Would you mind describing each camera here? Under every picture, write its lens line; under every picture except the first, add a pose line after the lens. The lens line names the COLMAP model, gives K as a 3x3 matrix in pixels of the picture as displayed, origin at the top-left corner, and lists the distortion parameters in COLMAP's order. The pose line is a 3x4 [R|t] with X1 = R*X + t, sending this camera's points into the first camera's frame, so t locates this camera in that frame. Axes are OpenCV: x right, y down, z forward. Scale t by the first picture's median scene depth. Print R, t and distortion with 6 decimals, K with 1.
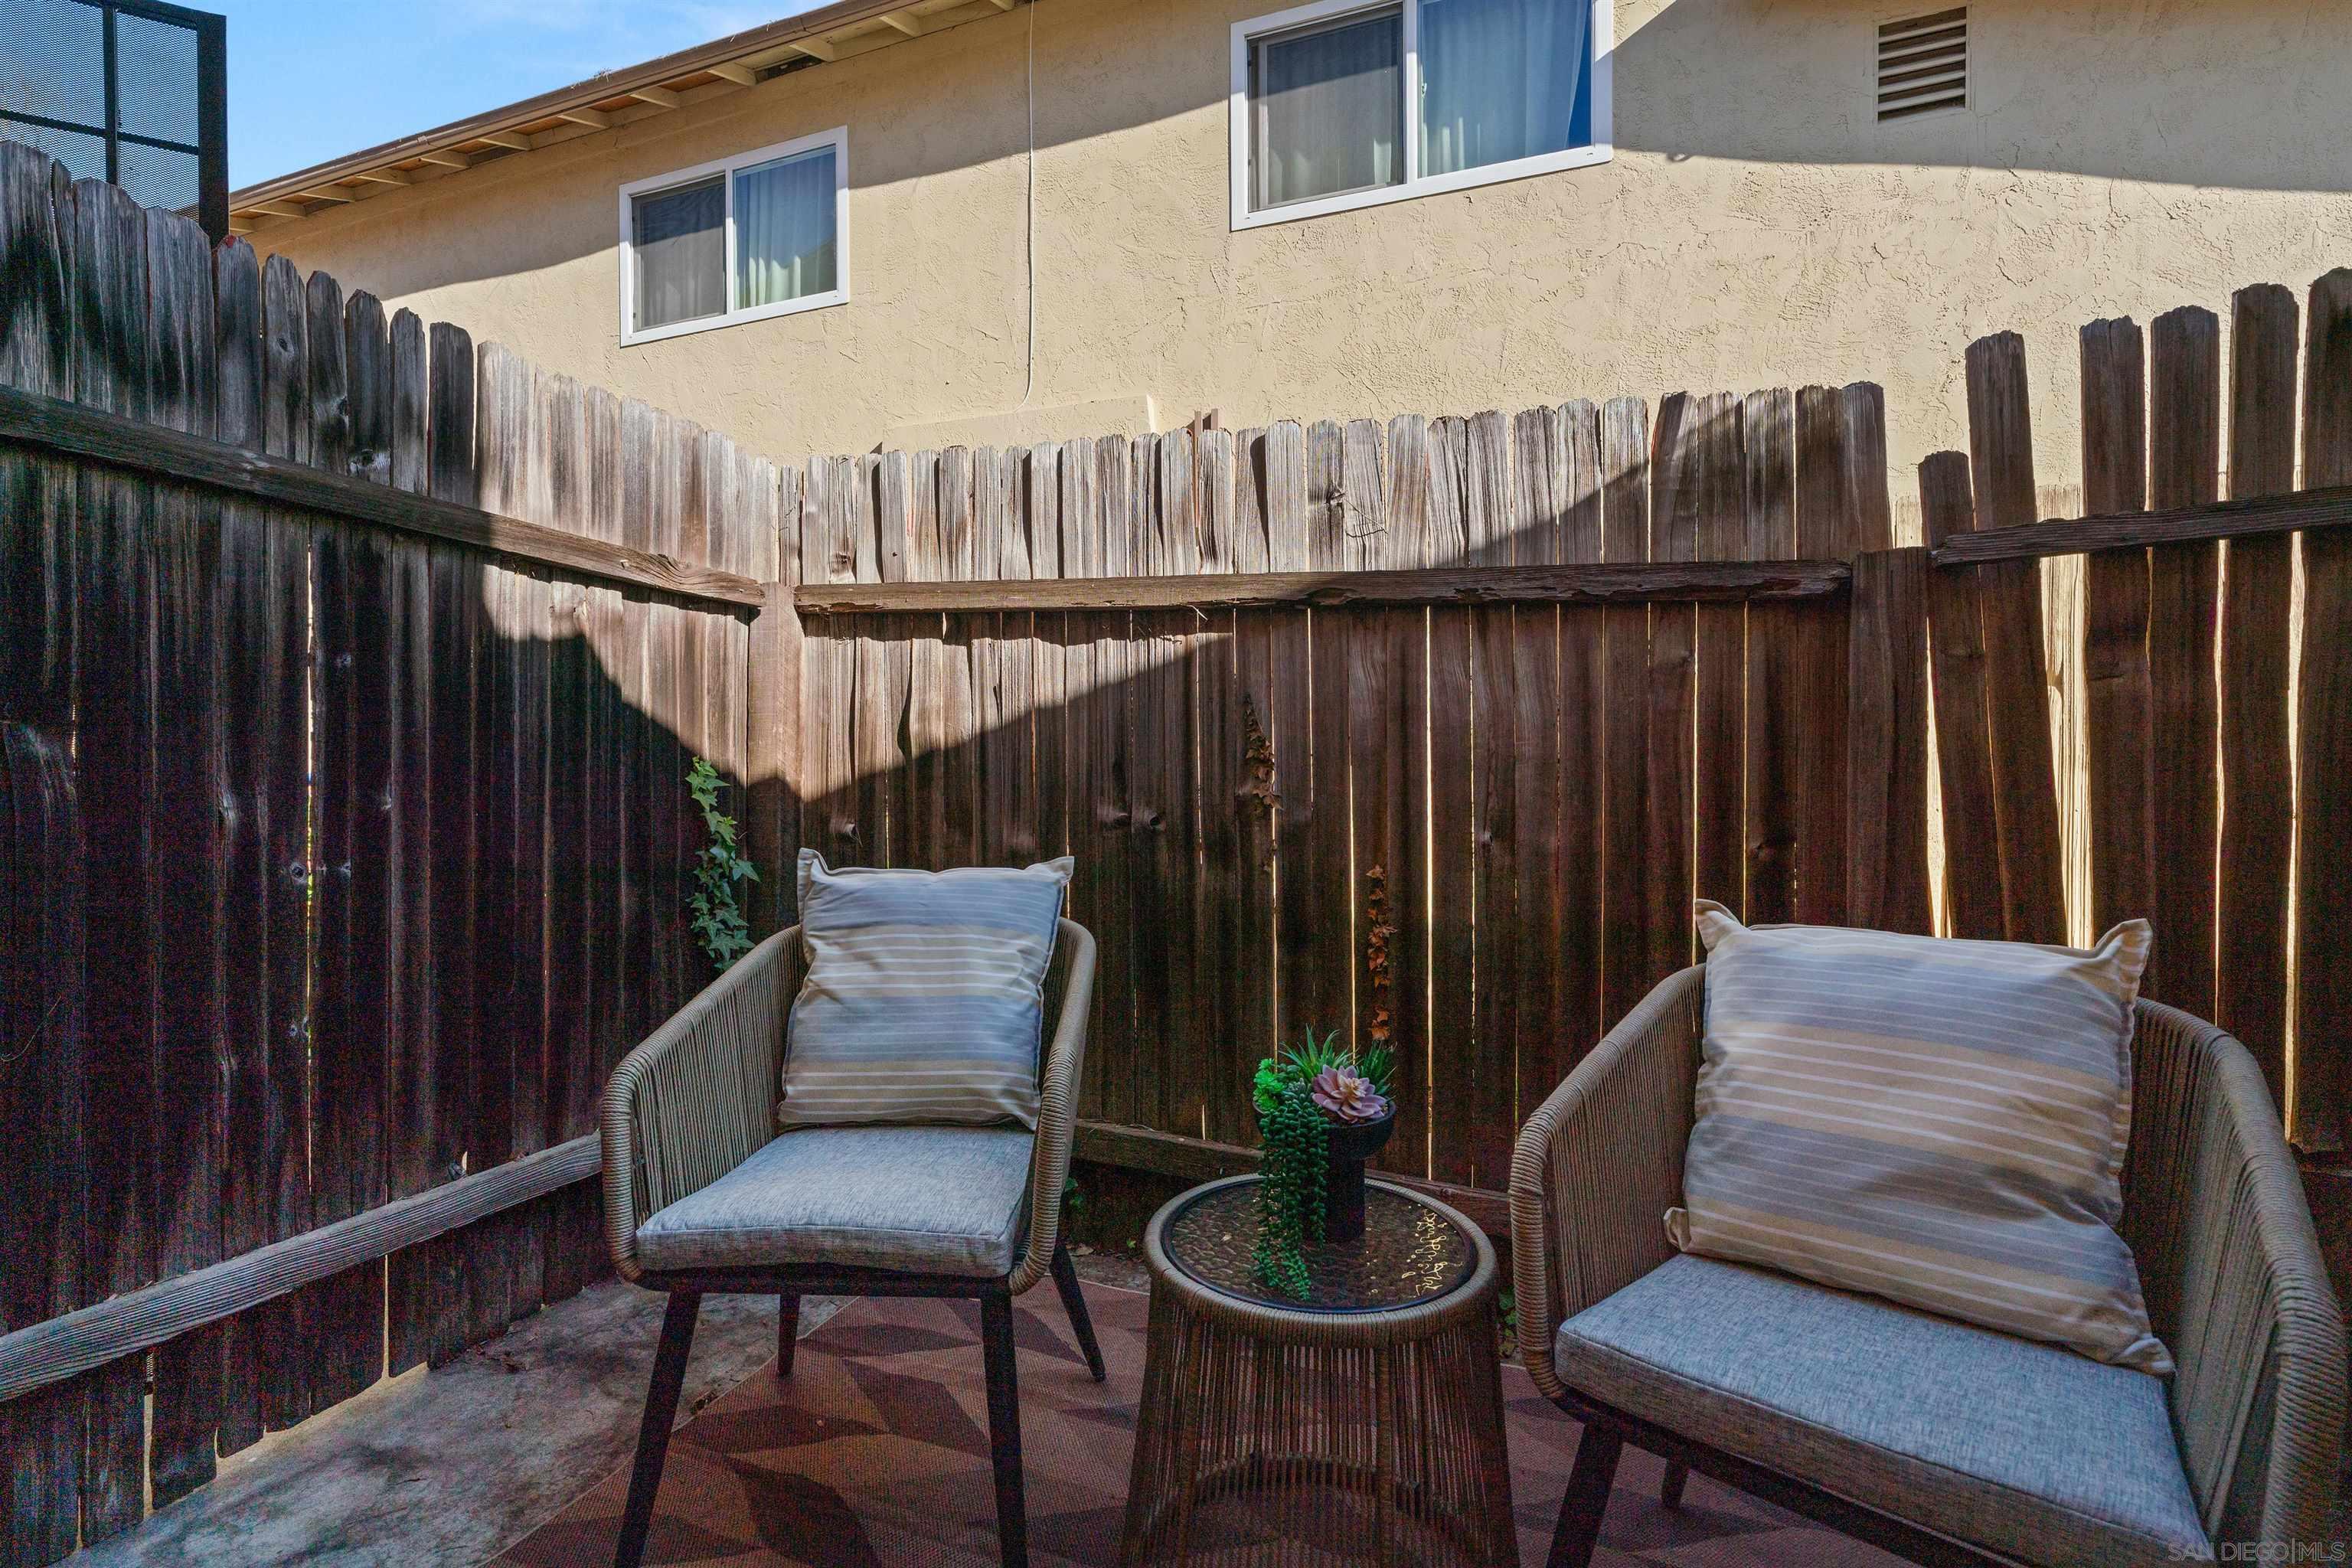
lens RADIAL K [[1069.4, 0, 1166.4], [0, 1069.4, 767.9], [0, 0, 1]] dist [-0.010296, 0.005160]
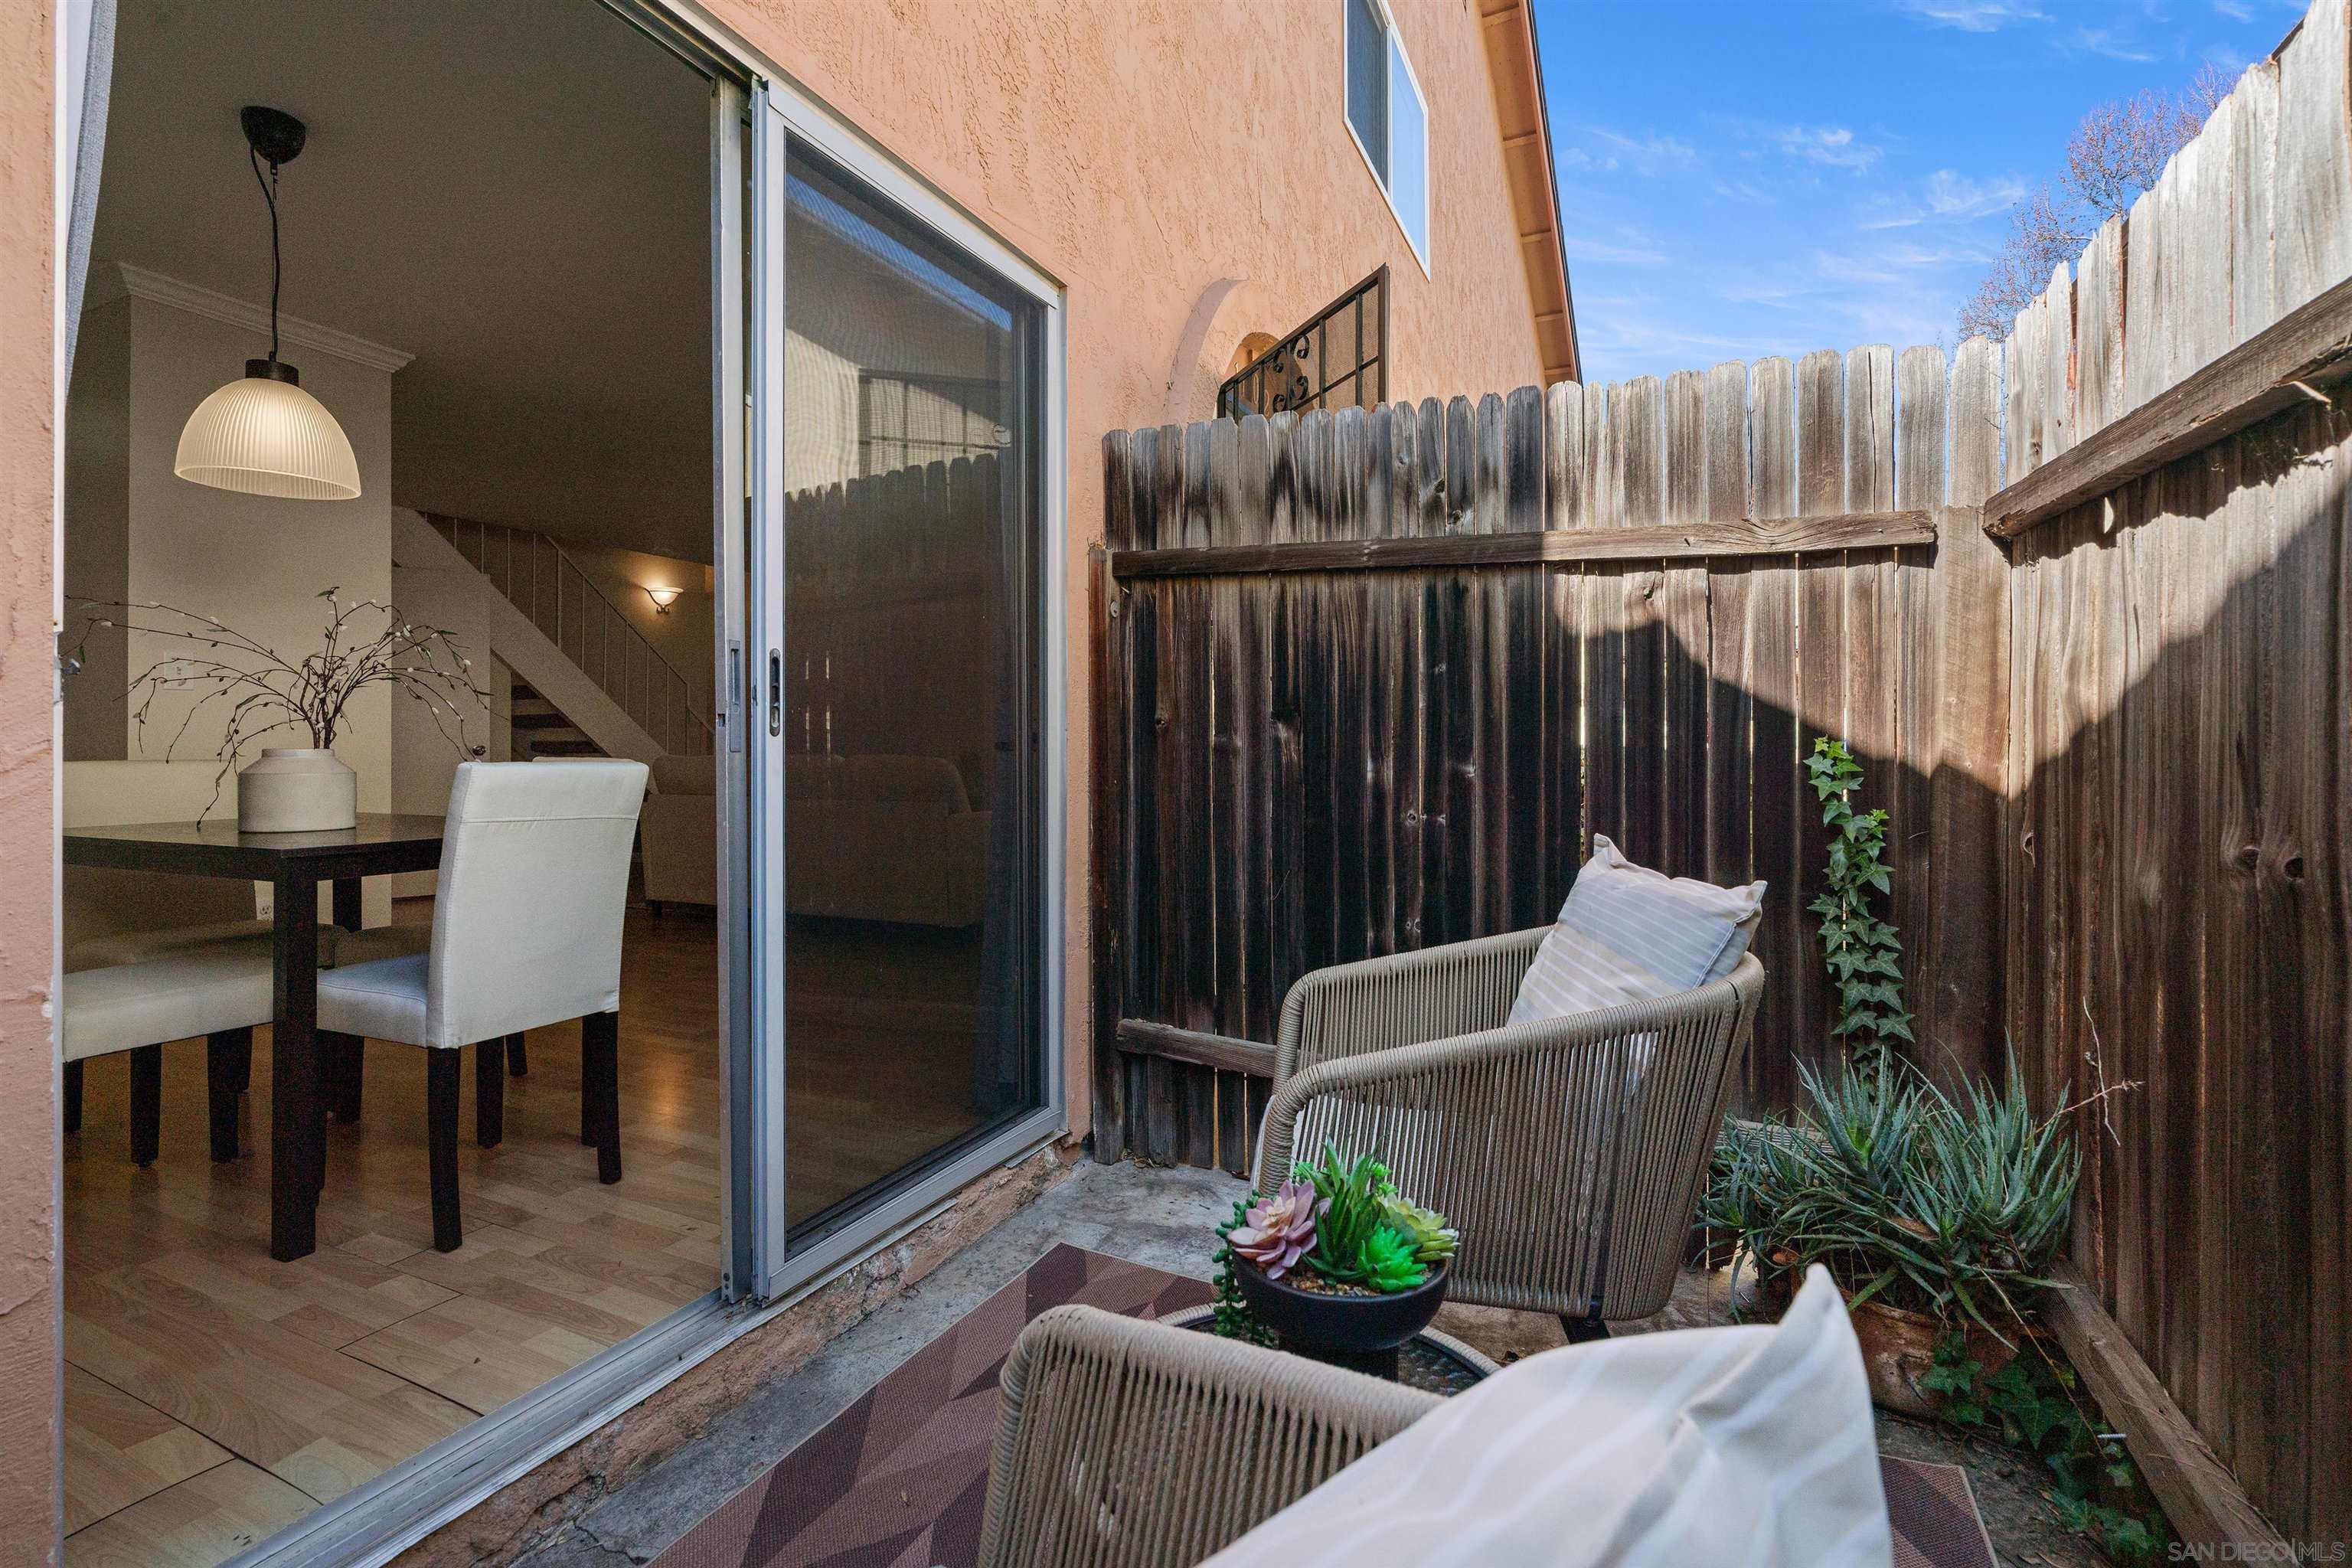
lens RADIAL K [[1069.4, 0, 1167.6], [0, 1069.4, 760.6], [0, 0, 1]] dist [-0.010296, 0.005160]
pose [[-0.074686, 0.010389, -0.997153, 0.512927], [-0.010622, 0.999881, 0.011213, 0.005656], [0.997151, 0.011429, -0.074567, 0.593749]]
